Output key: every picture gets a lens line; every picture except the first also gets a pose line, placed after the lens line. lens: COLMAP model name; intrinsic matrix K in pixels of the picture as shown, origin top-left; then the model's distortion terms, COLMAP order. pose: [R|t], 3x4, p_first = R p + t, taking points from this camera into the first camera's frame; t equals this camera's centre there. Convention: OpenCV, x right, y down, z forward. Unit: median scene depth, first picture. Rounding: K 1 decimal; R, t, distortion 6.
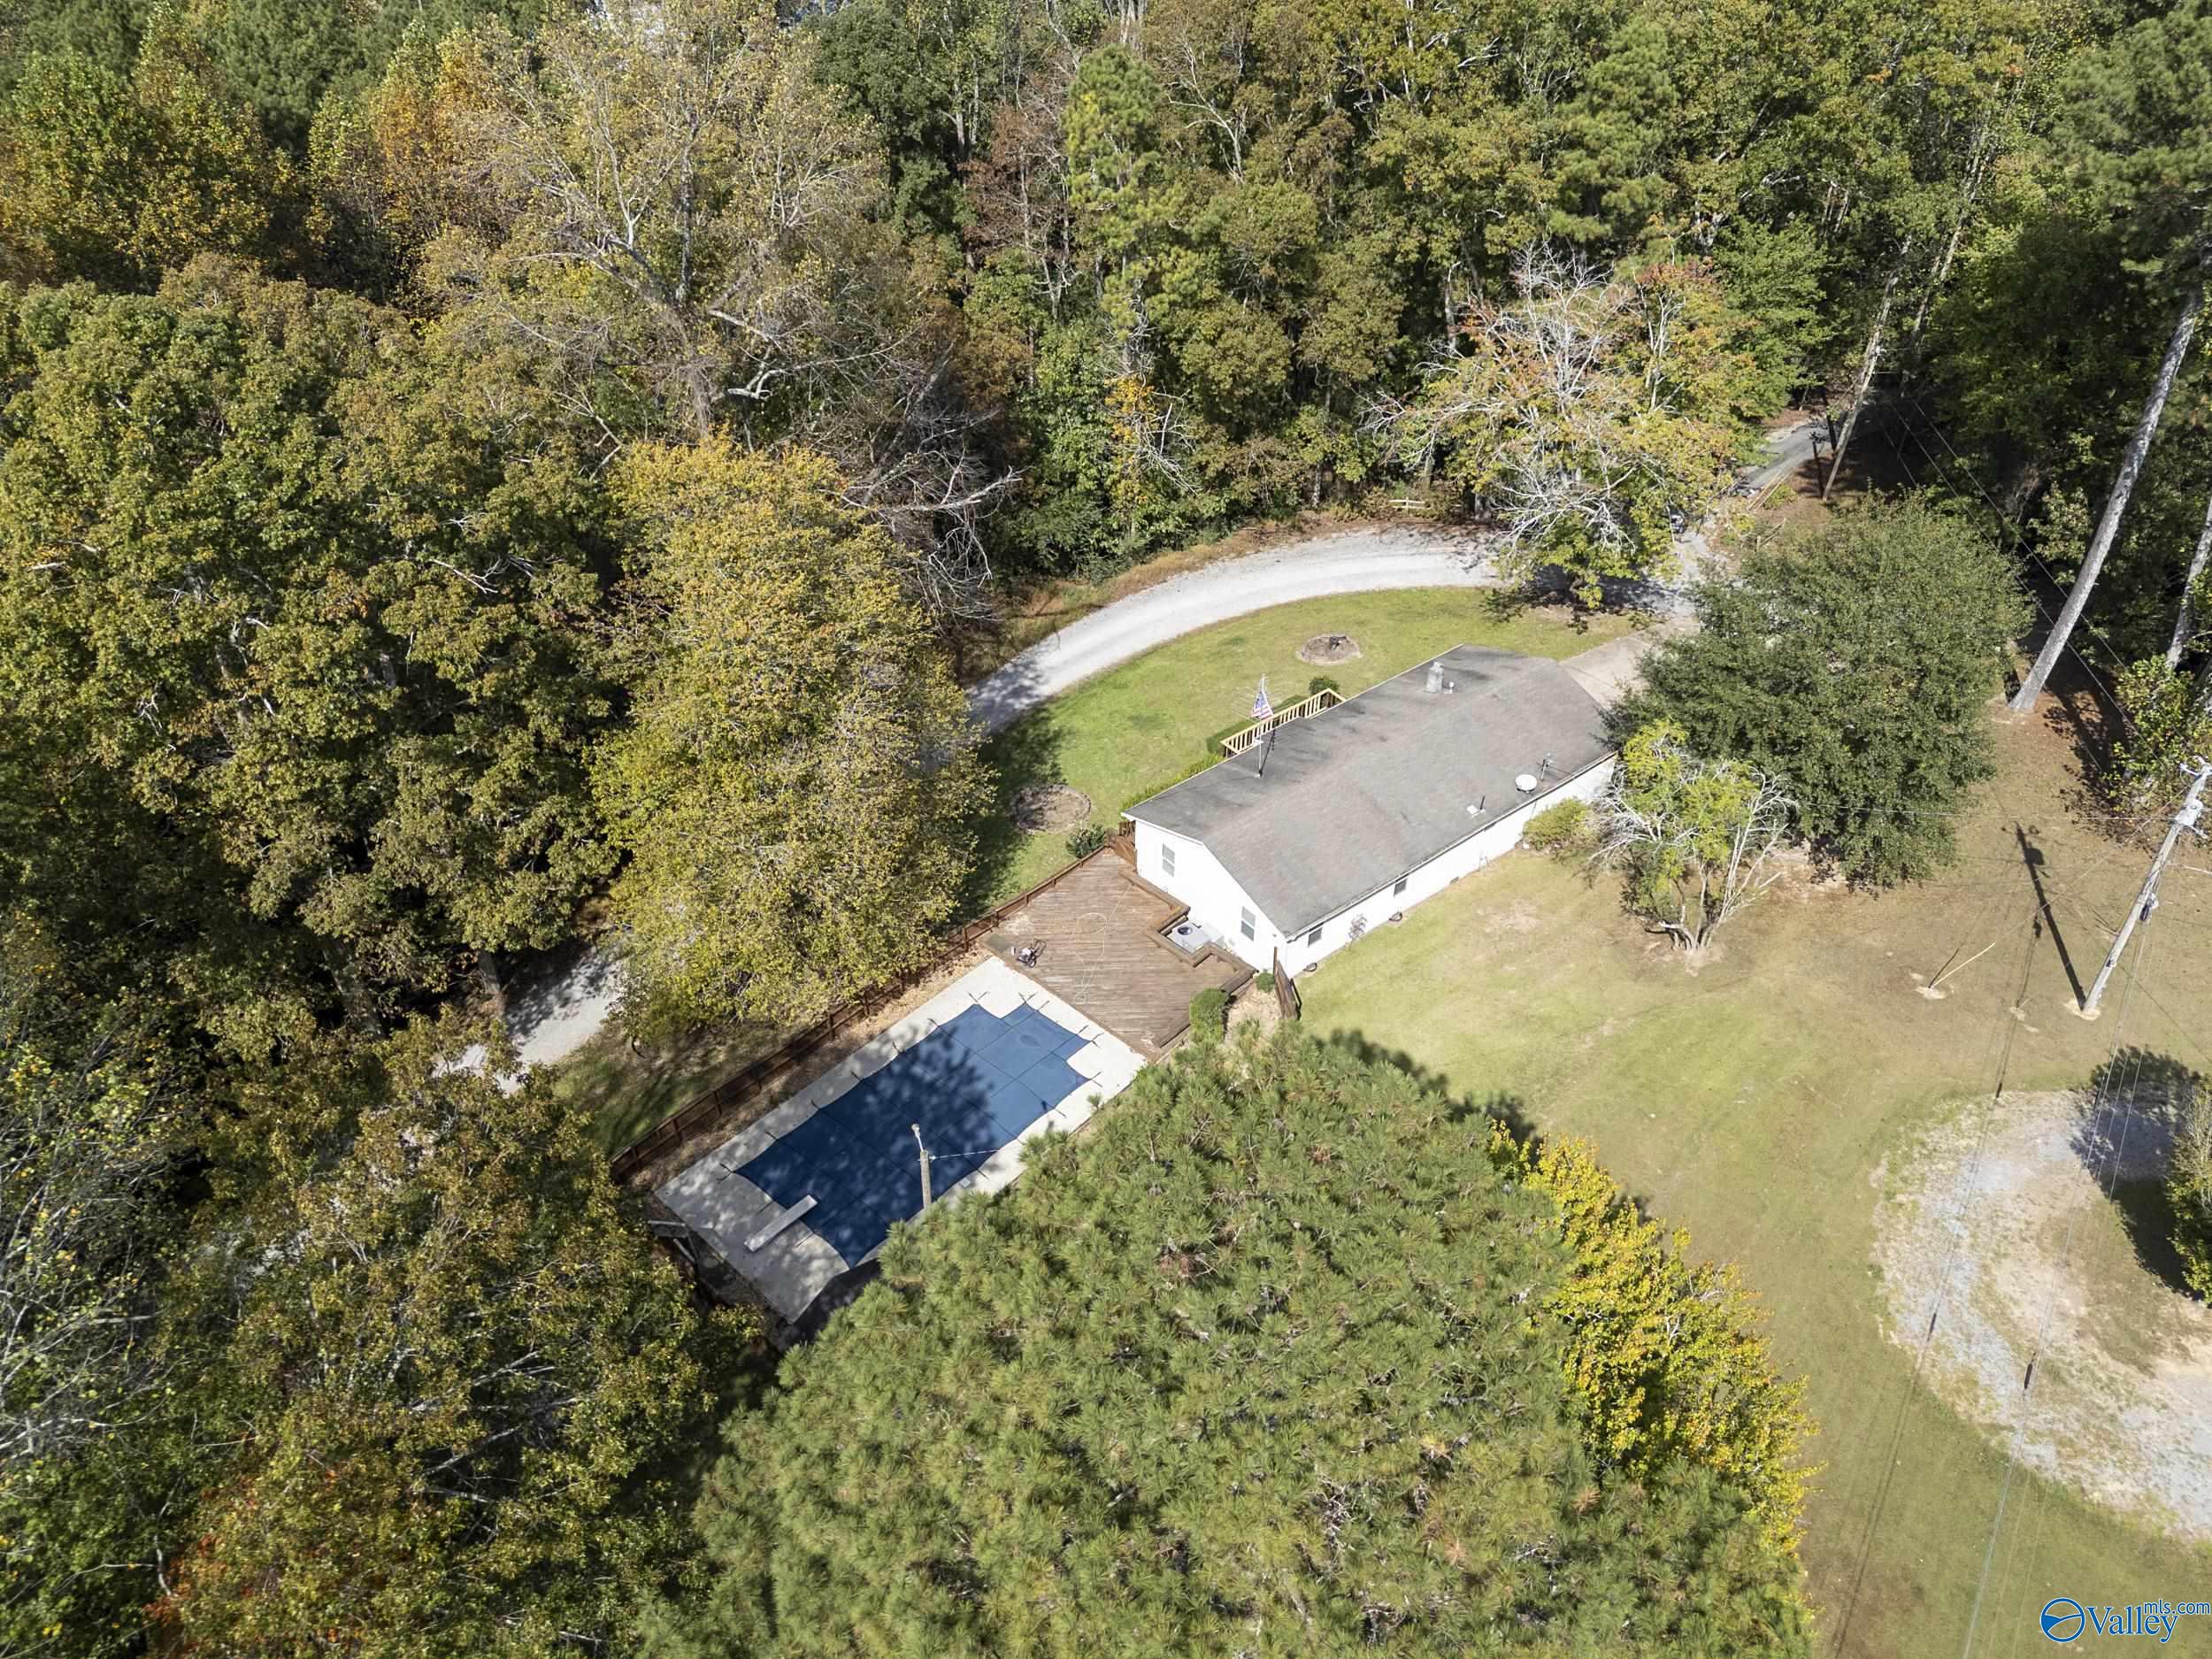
lens RADIAL K [[1617.9, 0, 1106.0], [0, 1617.9, 829.5], [0, 0, 1]] dist [0.016764, -0.001911]
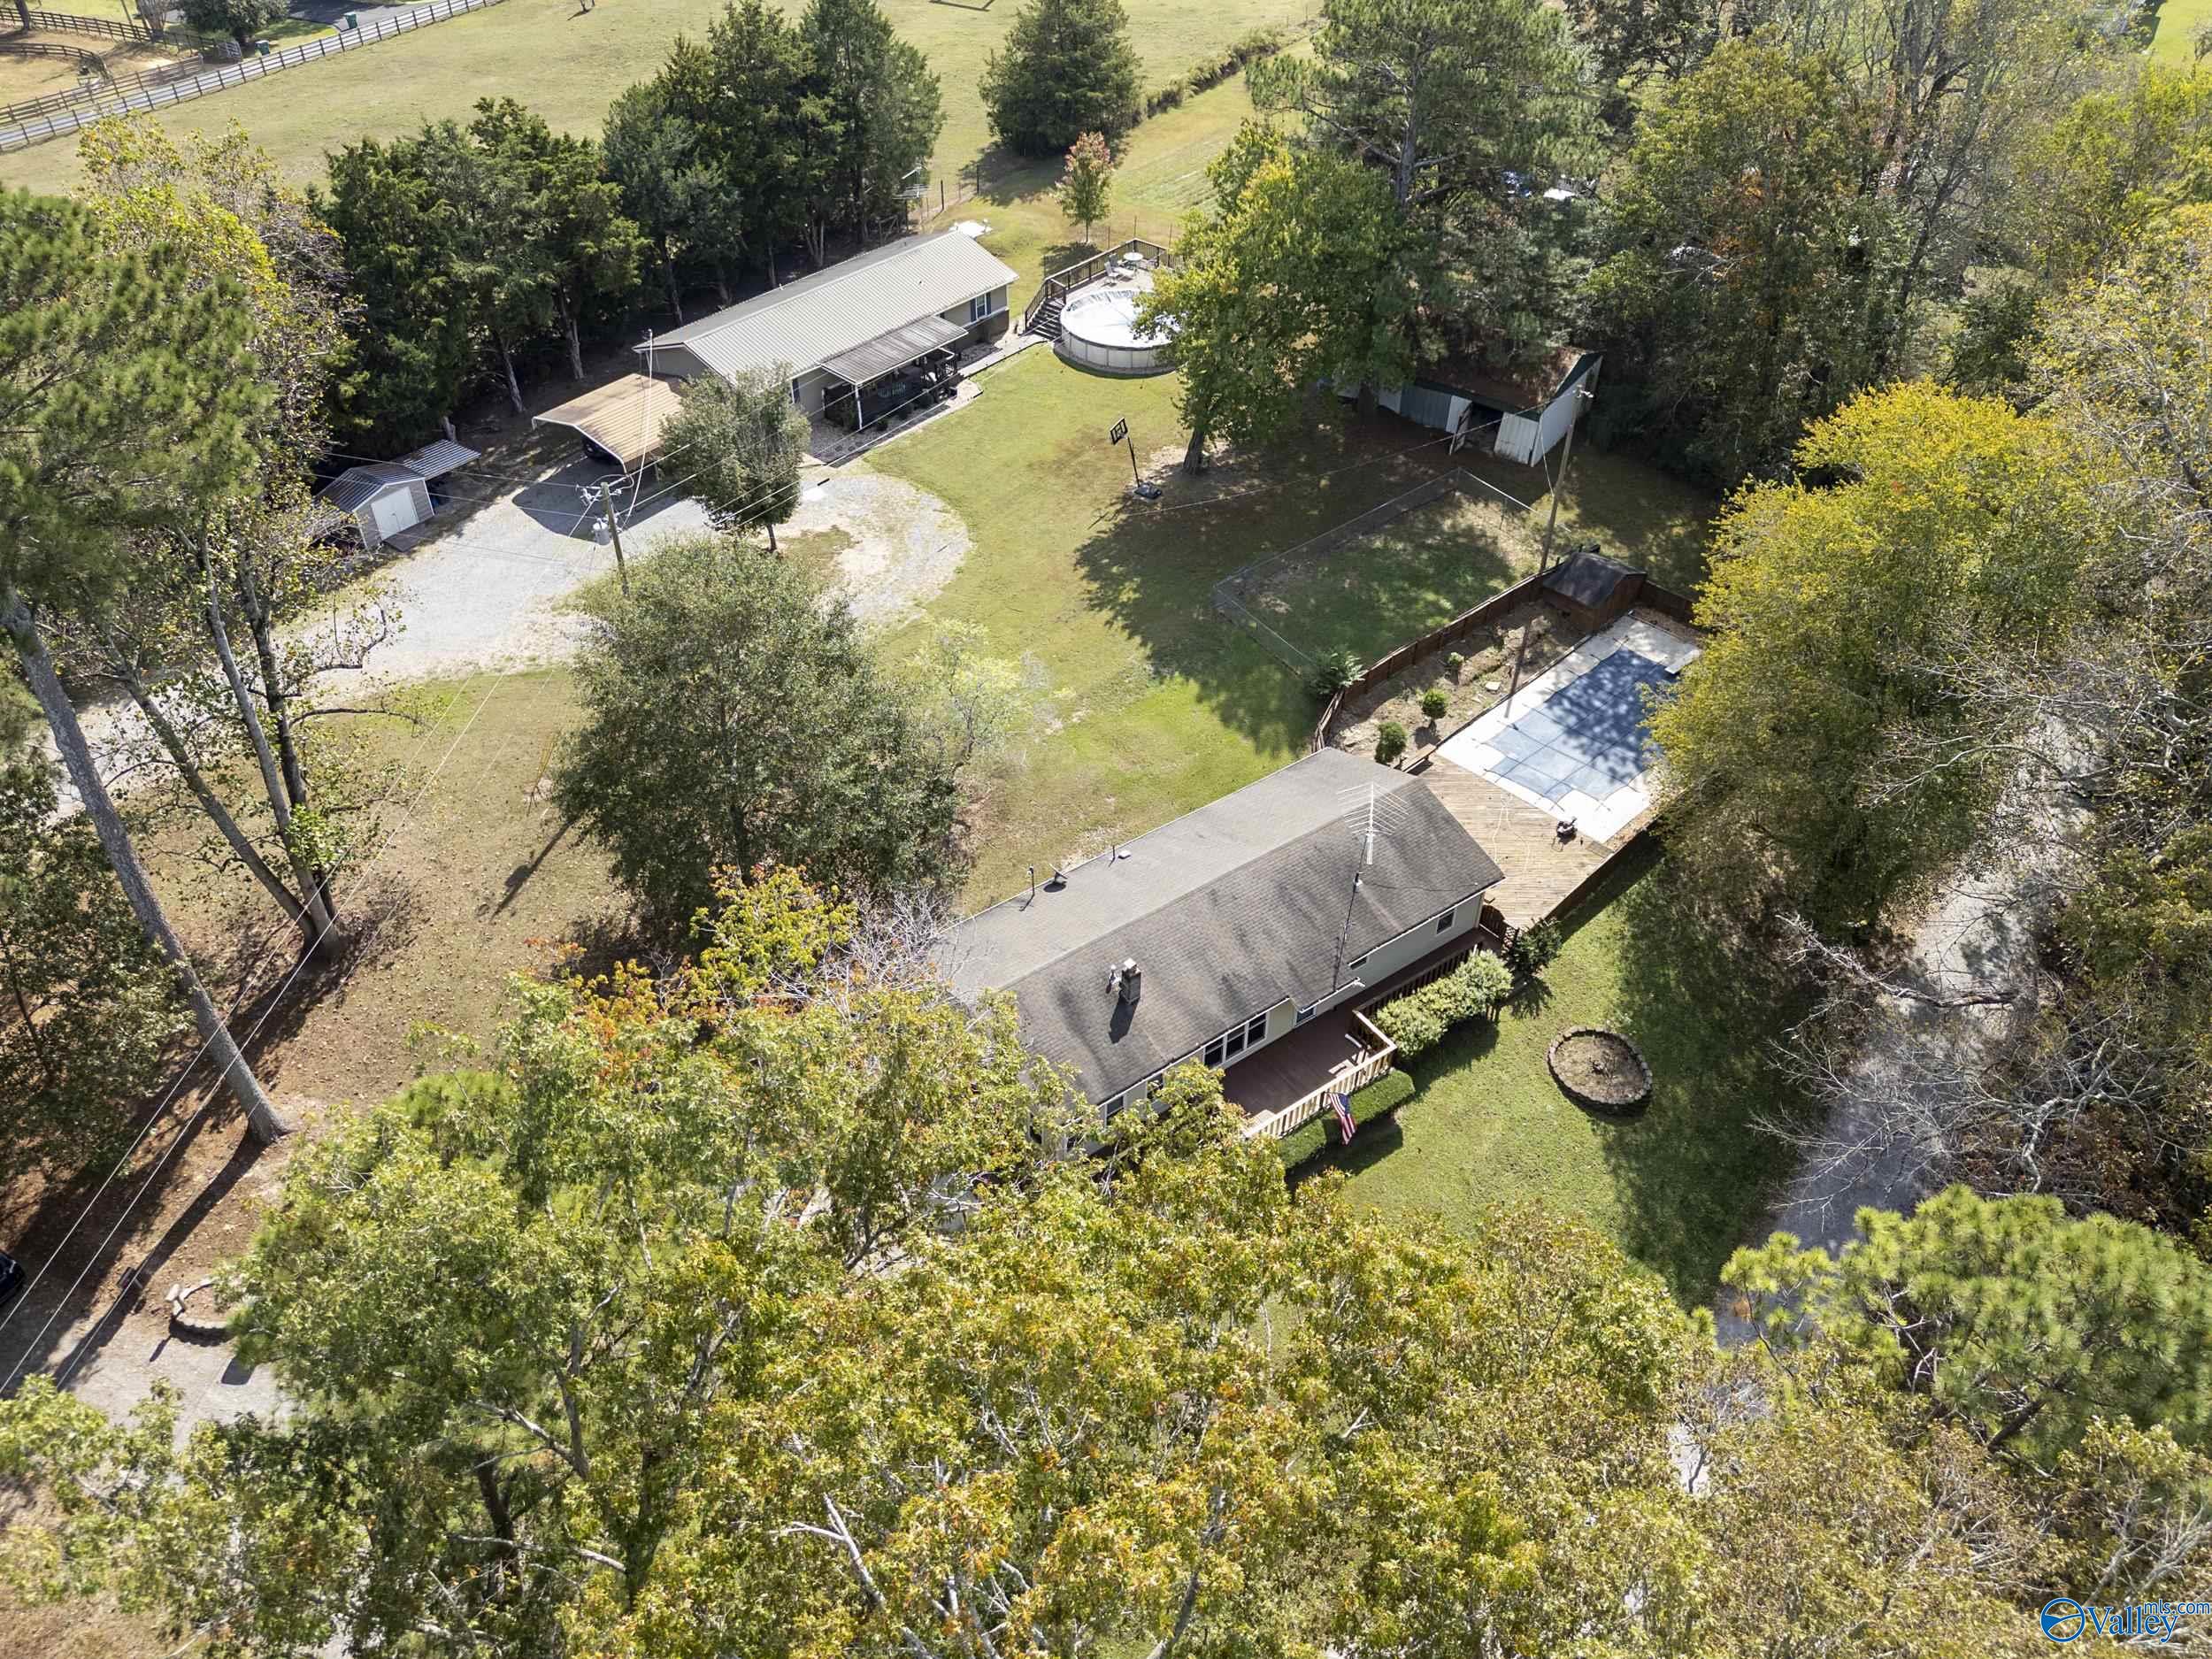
lens RADIAL K [[1619.0, 0, 1106.0], [0, 1619.0, 829.5], [0, 0, 1]] dist [0.036417, -0.001073]
pose [[-0.999184, -0.031761, 0.024951, 0.240480], [0.018645, 0.185279, 0.982509, -1.036383], [-0.035829, 0.982173, -0.184535, 1.298463]]
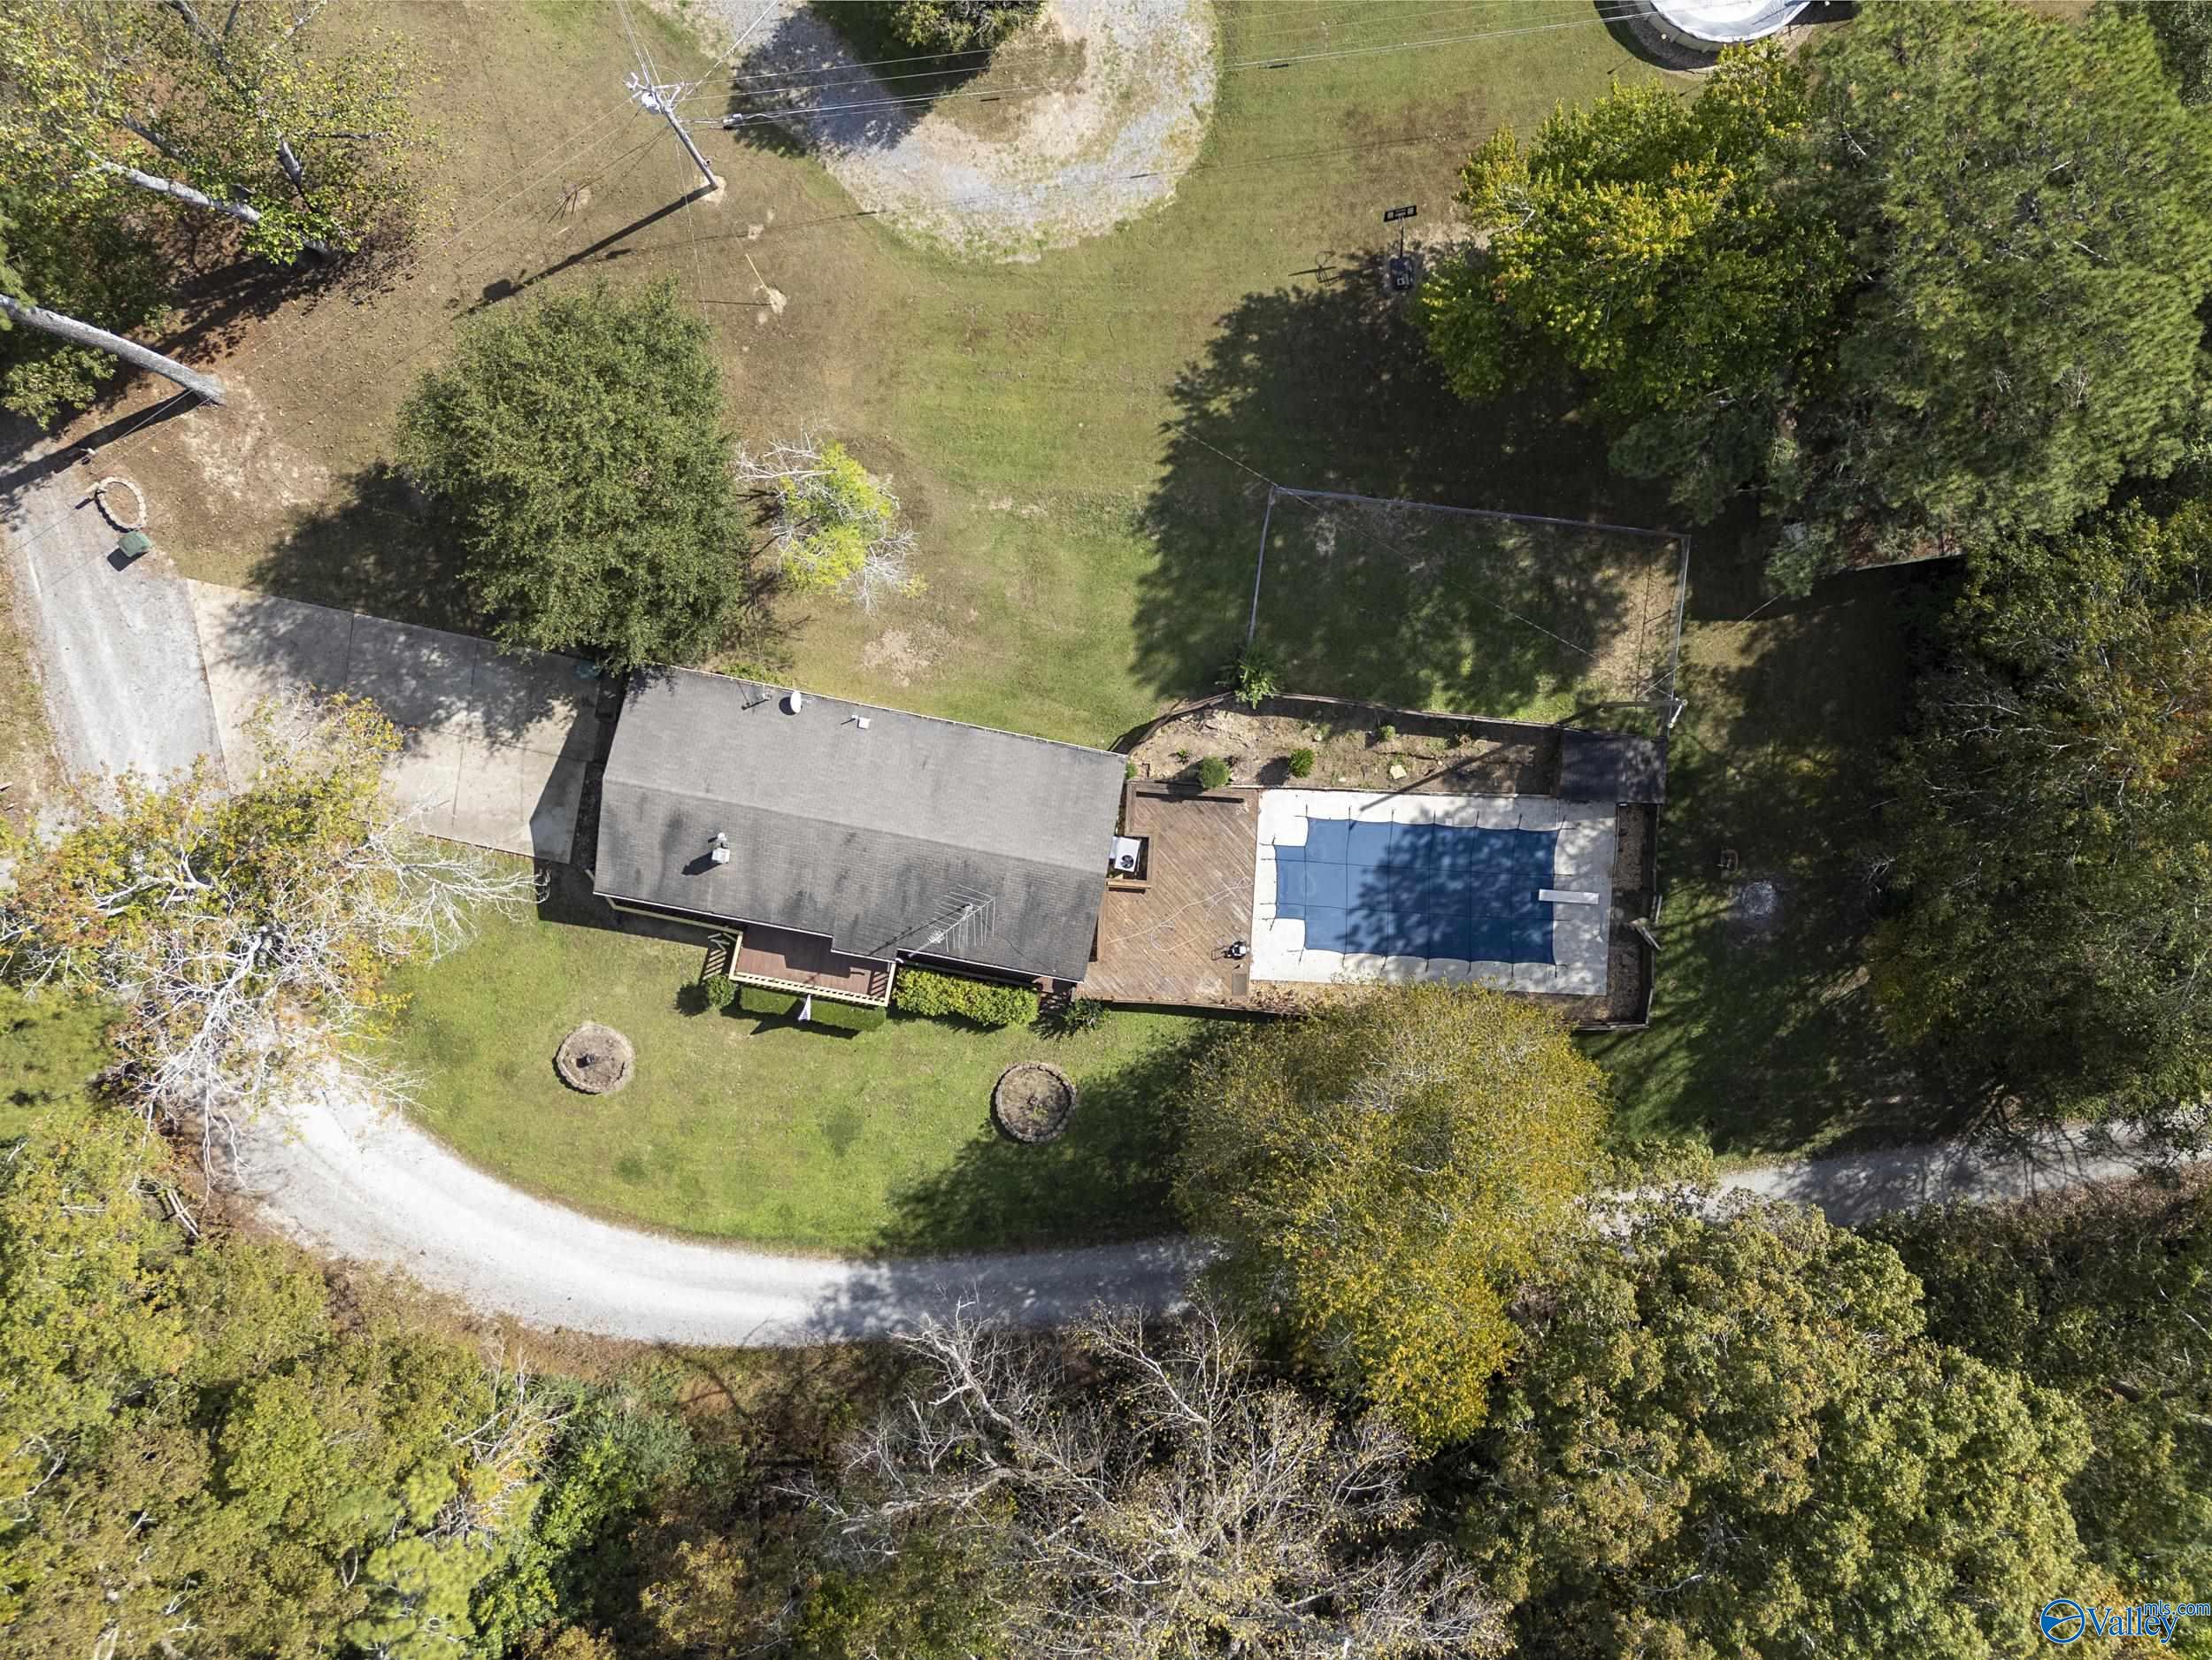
lens RADIAL K [[1686.2, 0, 1106.0], [0, 1686.2, 830.0], [0, 0, 1]] dist [0.034615, -0.000020]
pose [[-0.648757, -0.757380, -0.074092, 0.174048], [0.451808, -0.461686, 0.763358, -0.882623], [-0.612360, 0.461758, 0.641712, 0.285402]]
